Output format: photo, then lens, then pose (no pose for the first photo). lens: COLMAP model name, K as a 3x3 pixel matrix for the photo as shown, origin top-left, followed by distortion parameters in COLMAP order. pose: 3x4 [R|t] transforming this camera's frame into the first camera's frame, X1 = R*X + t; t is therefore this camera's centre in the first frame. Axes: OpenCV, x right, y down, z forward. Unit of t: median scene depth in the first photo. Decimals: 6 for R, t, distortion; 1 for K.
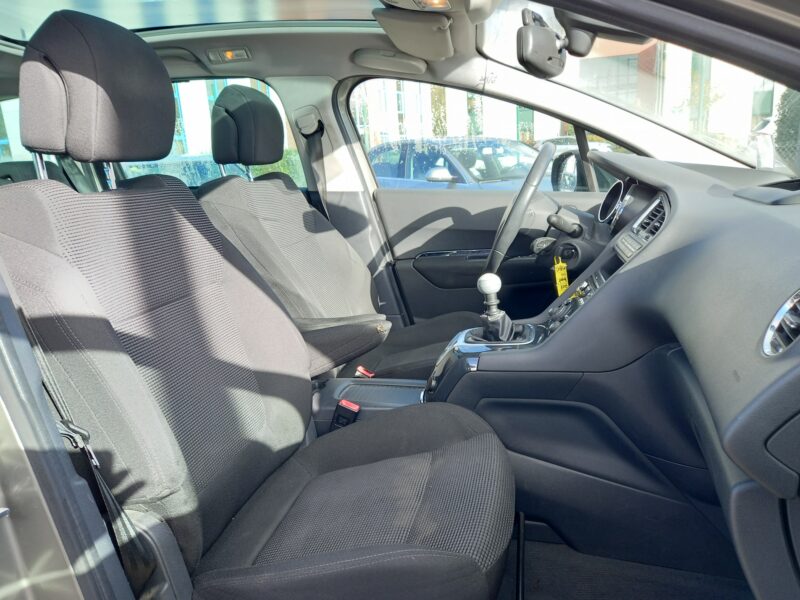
lens RADIAL K [[581.6, 0, 407.7], [0, 581.6, 304.4], [0, 0, 1]] dist [0.065054, -0.054051]
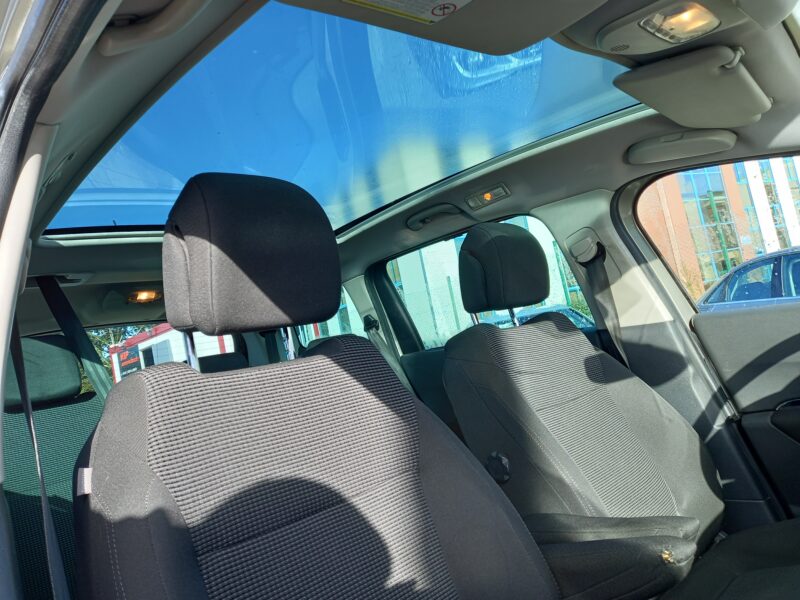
lens RADIAL K [[581.6, 0, 406.7], [0, 581.6, 301.5], [0, 0, 1]] dist [0.065054, -0.054051]
pose [[0.820136, -0.155858, -0.550531, 0.063972], [0.012190, 0.966725, -0.255526, -0.034661], [0.572038, 0.202855, 0.794746, 0.230382]]
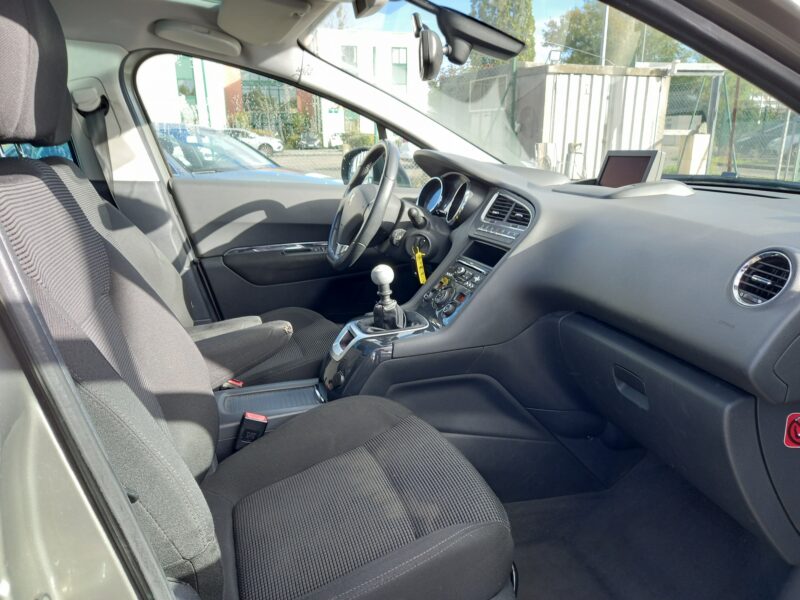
lens RADIAL K [[581.6, 0, 400.6], [0, 581.6, 304.9], [0, 0, 1]] dist [0.065054, -0.054051]
pose [[0.863127, -0.090403, 0.496828, -0.232328], [0.084538, 0.995829, 0.034335, -0.009890], [-0.497860, 0.012365, 0.867169, 0.059720]]
